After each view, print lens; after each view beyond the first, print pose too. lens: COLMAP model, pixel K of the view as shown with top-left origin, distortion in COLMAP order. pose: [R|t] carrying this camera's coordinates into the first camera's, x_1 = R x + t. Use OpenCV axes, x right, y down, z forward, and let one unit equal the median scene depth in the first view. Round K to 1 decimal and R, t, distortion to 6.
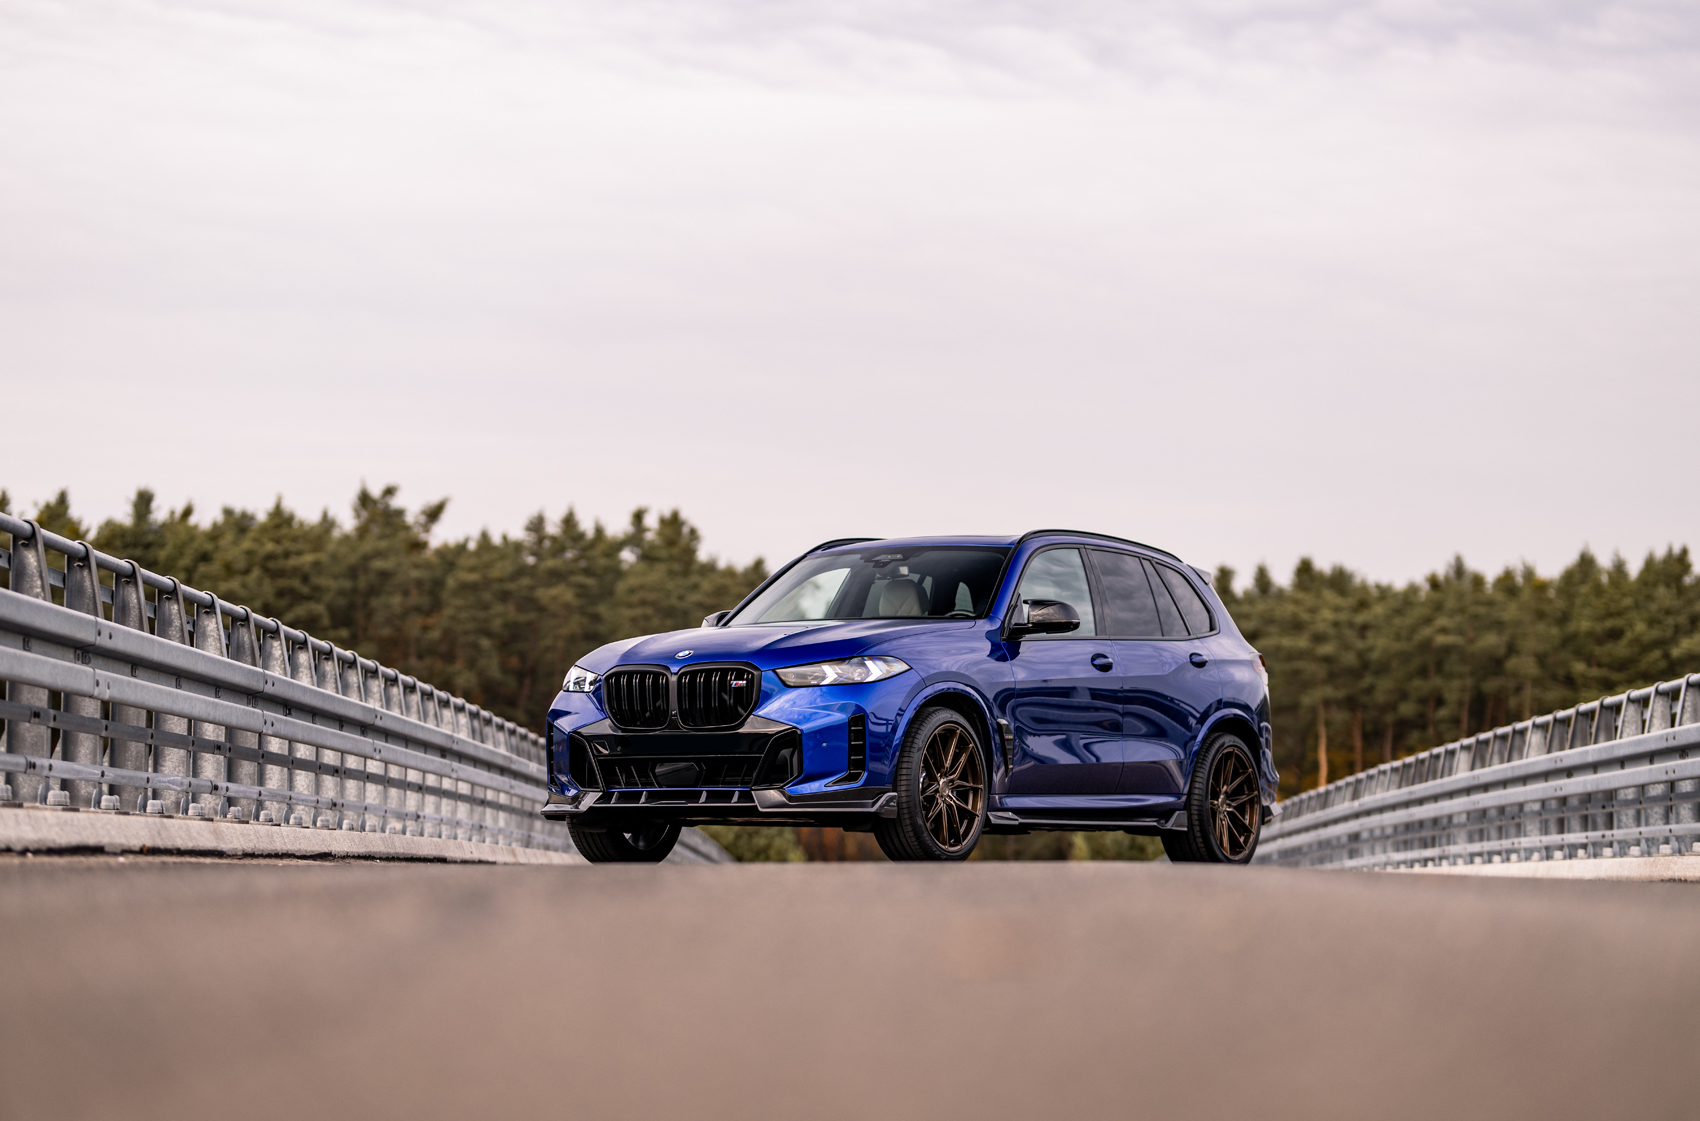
lens RADIAL K [[3989.4, 0, 850.0], [0, 3989.4, 560.5], [0, 0, 1]] dist [-0.000346, 0.094634]
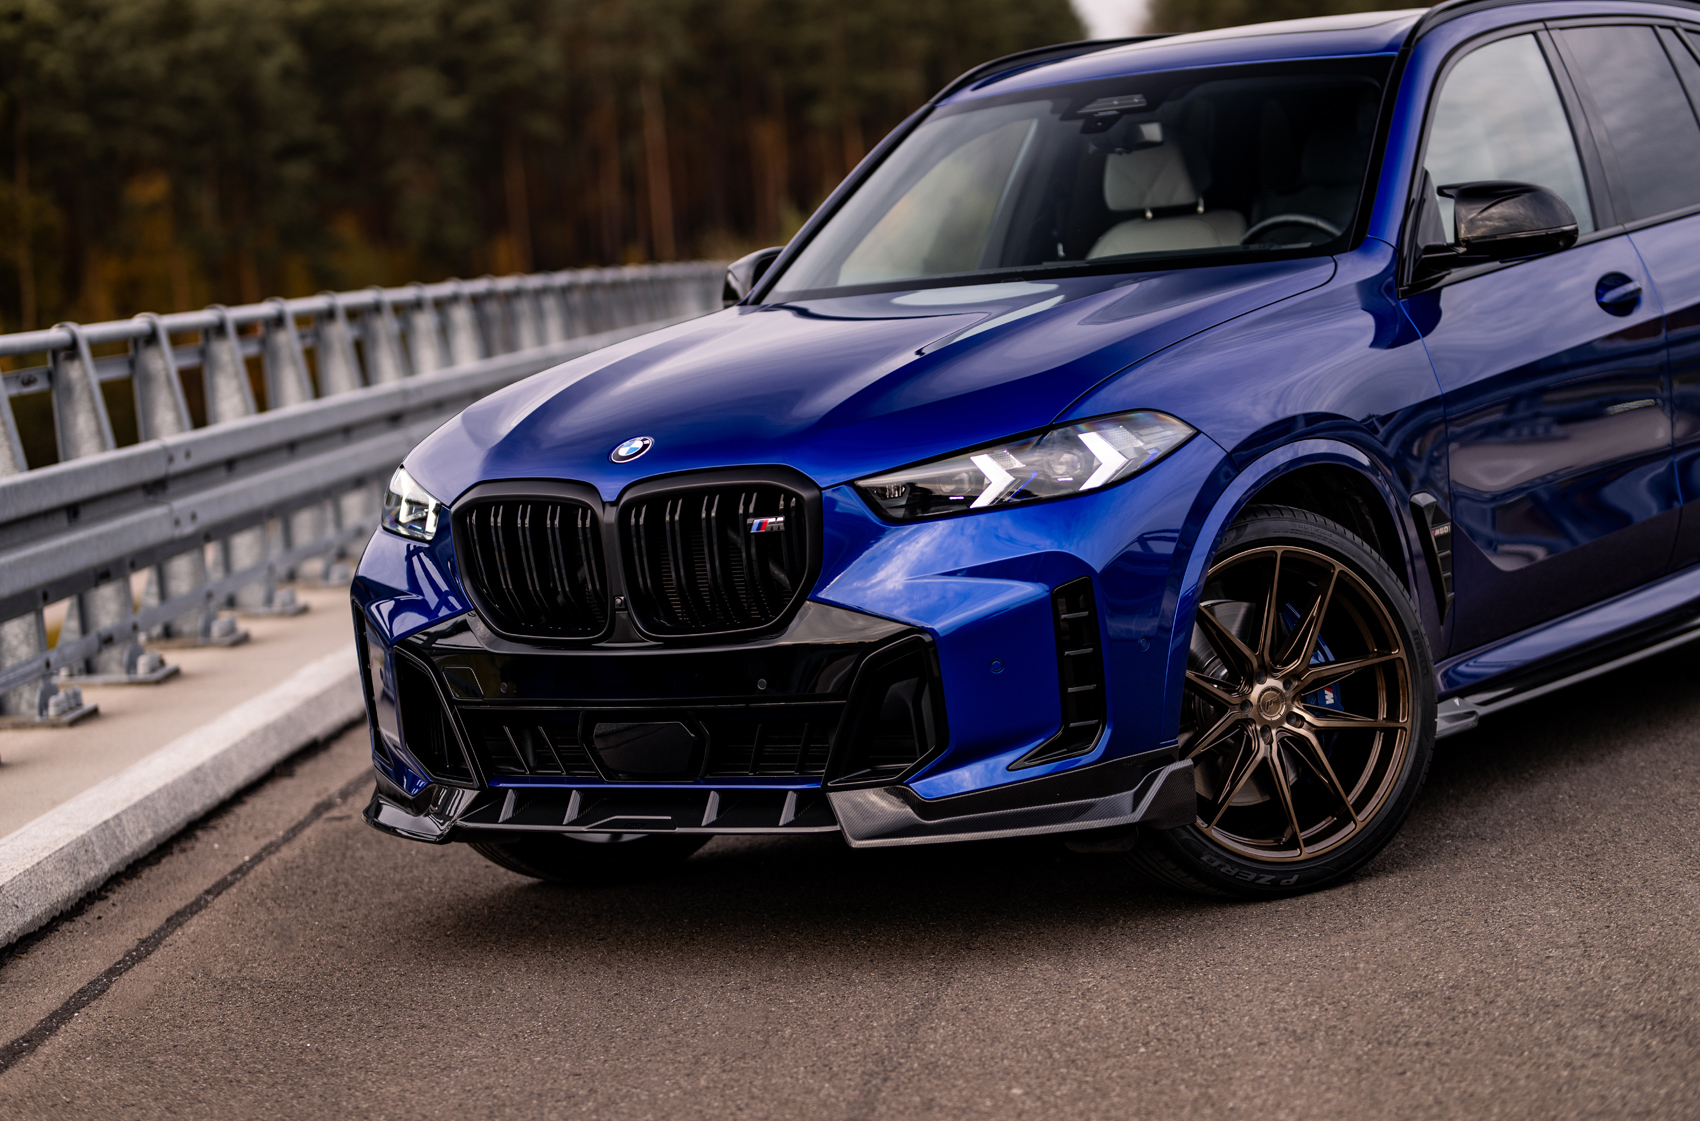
lens RADIAL K [[3989.4, 0, 850.0], [0, 3989.4, 560.5], [0, 0, 1]] dist [-0.000346, 0.094634]
pose [[0.992715, -0.095700, -0.073196, 0.008834], [0.106569, 0.980873, 0.162886, -0.028825], [0.056207, -0.169500, 0.983926, 0.601839]]
